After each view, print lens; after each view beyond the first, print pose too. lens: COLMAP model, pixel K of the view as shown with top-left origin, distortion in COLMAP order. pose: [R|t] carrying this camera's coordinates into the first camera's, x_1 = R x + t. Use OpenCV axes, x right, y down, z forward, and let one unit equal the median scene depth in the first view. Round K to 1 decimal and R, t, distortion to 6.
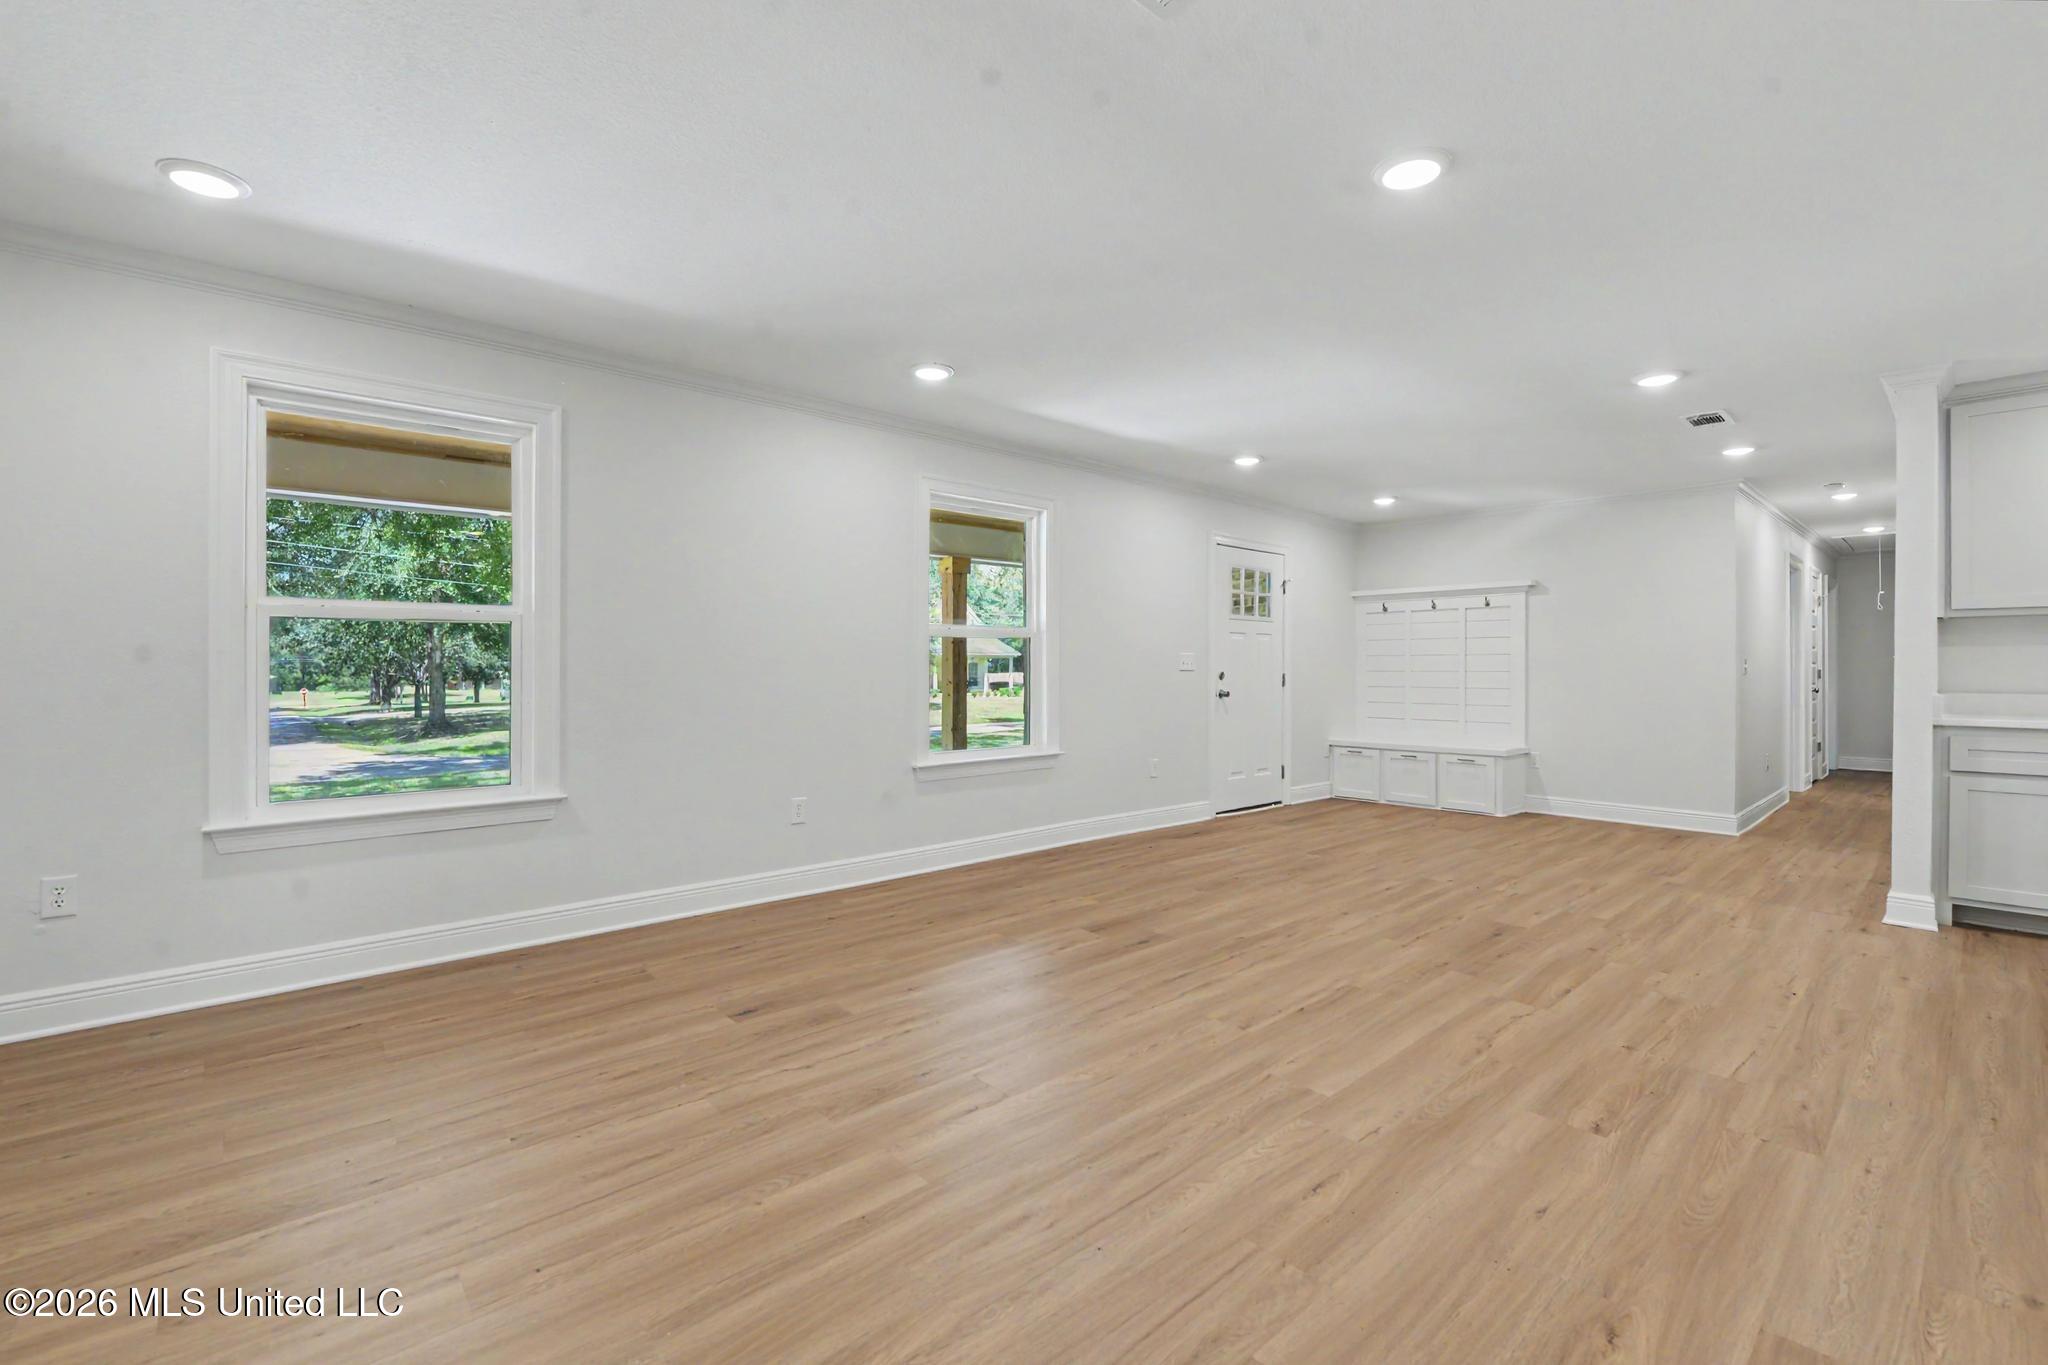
lens RADIAL K [[871.8, 0, 1017.1], [0, 871.8, 668.4], [0, 0, 1]] dist [-0.019244, -0.000623]
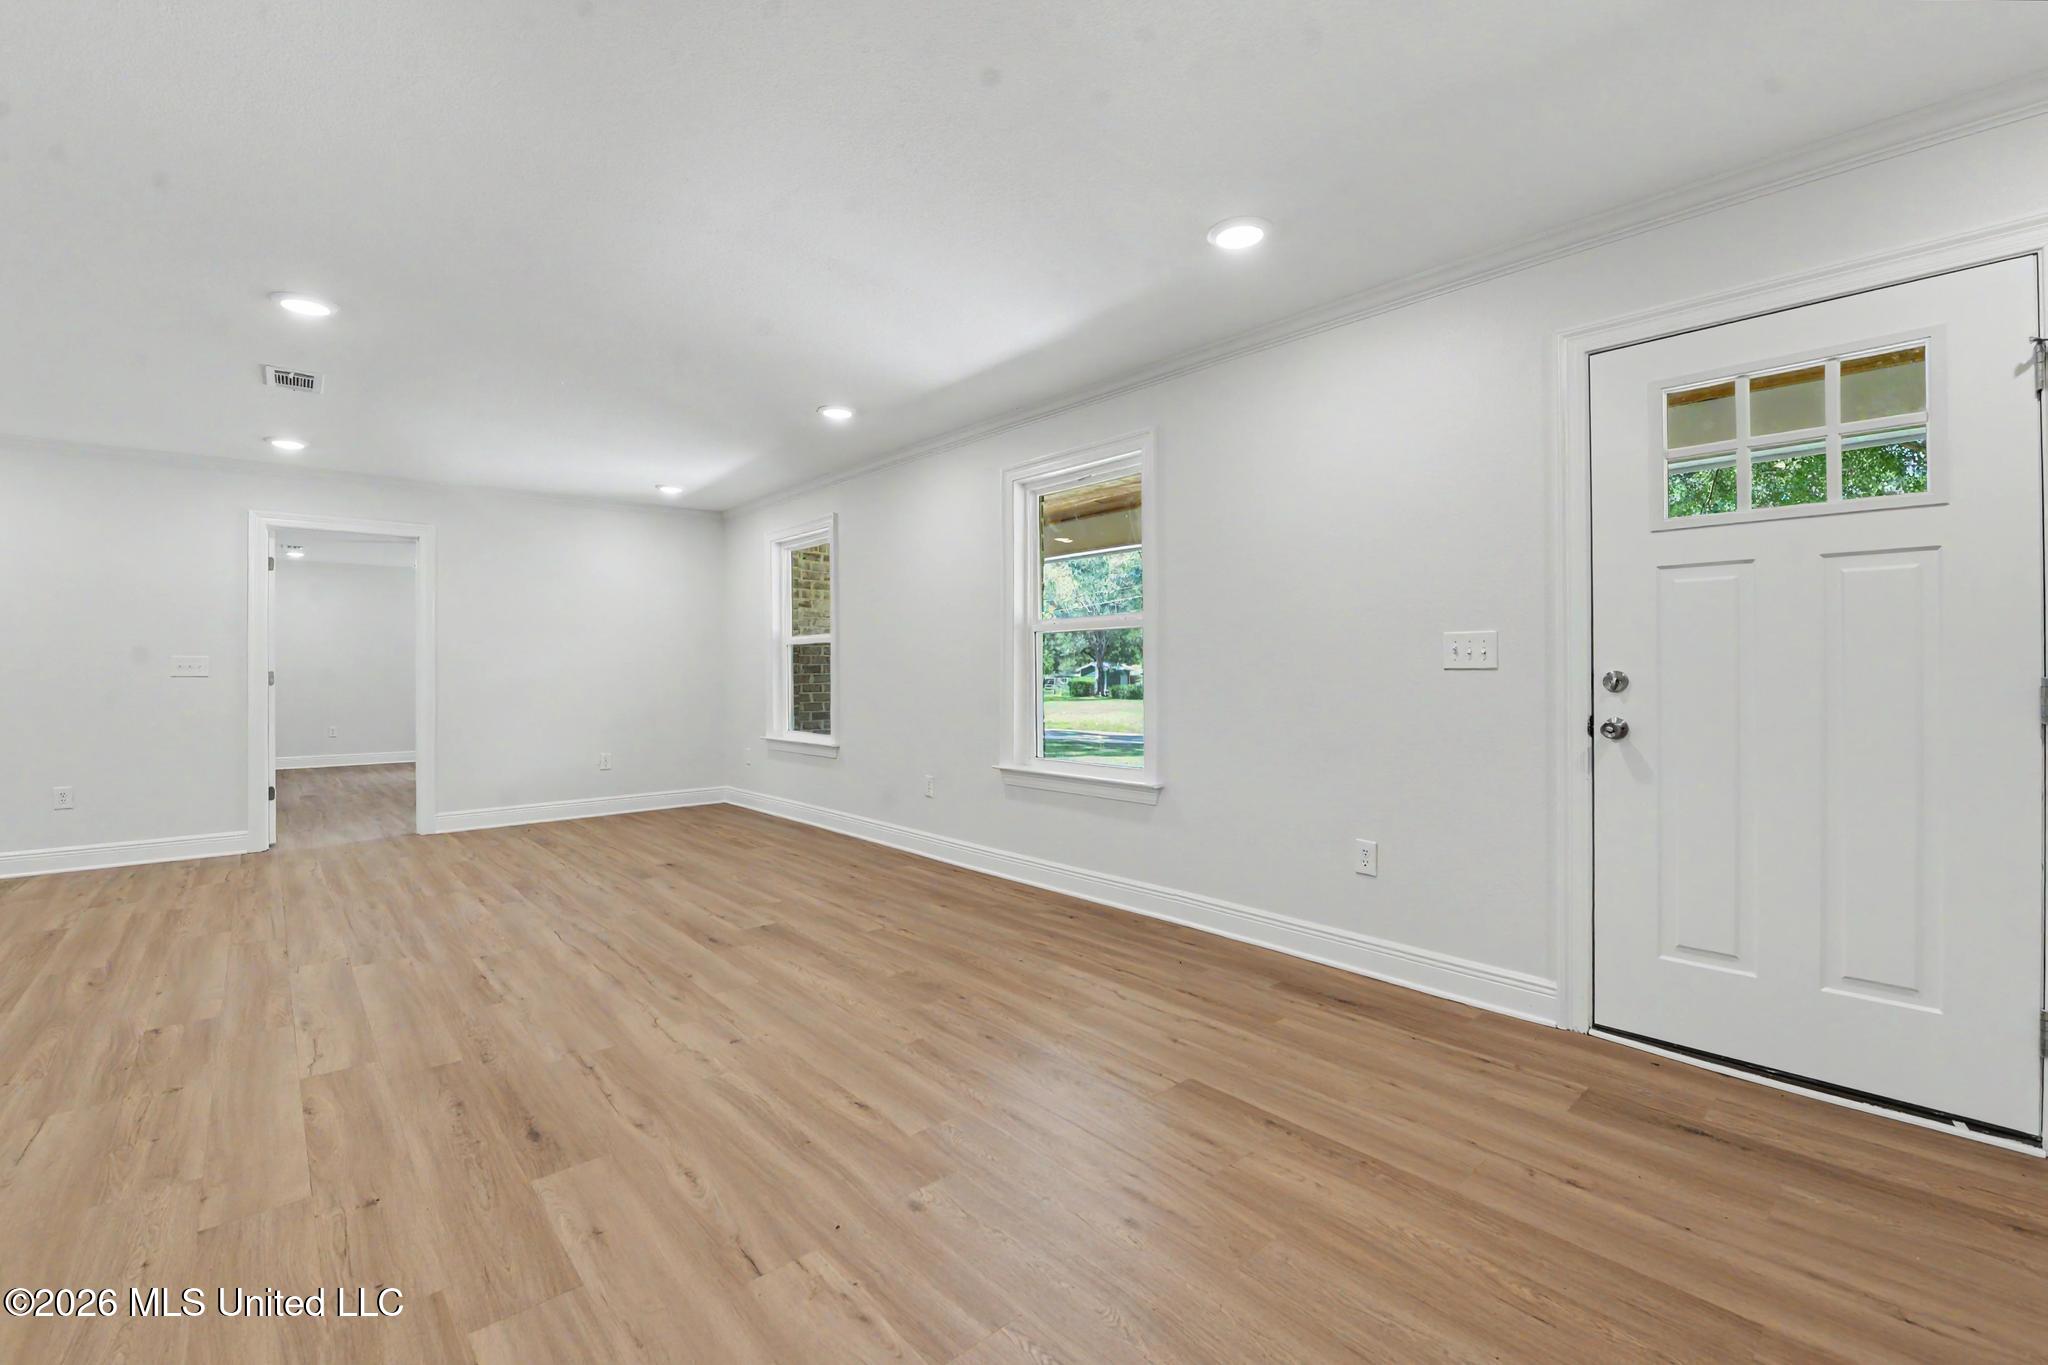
lens RADIAL K [[871.8, 0, 1017.1], [0, 871.8, 668.4], [0, 0, 1]] dist [-0.019244, -0.000623]
pose [[0.003543, 0.000827, -0.999993, 1.295327], [0.004974, 0.999987, 0.000844, 0.000337], [0.999981, -0.004977, 0.003539, 1.517582]]
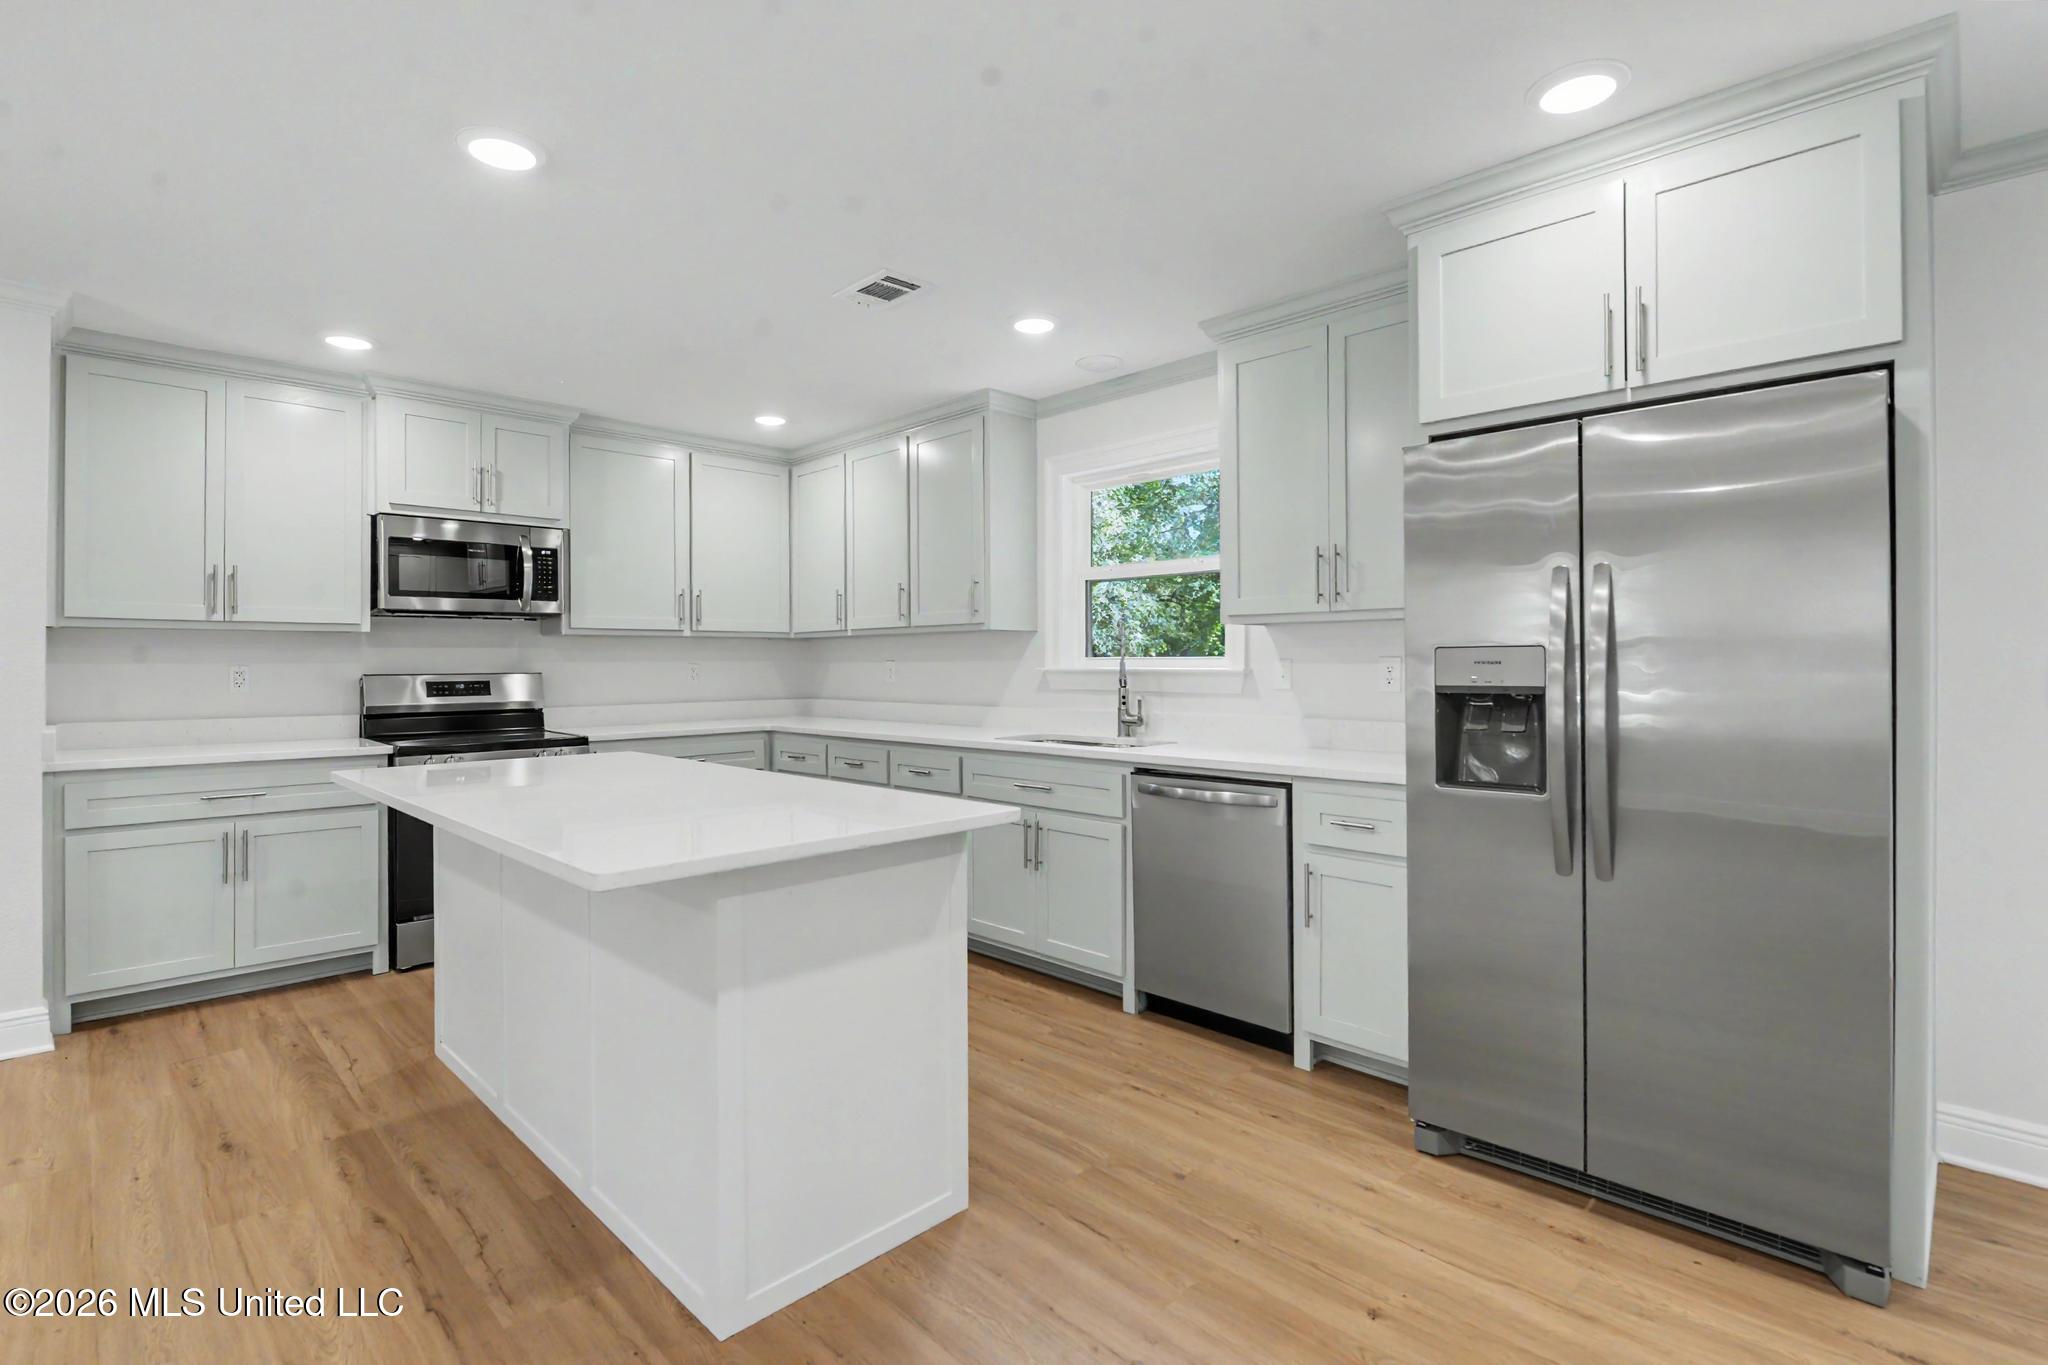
lens RADIAL K [[964.9, 0, 1019.7], [0, 964.9, 666.2], [0, 0, 1]] dist [-0.010965, -0.001032]
pose [[-0.061873, -0.000238, 0.998084, 0.233626], [-0.001162, 0.999999, 0.000166, -0.032387], [-0.998083, -0.001149, -0.061874, 0.242307]]
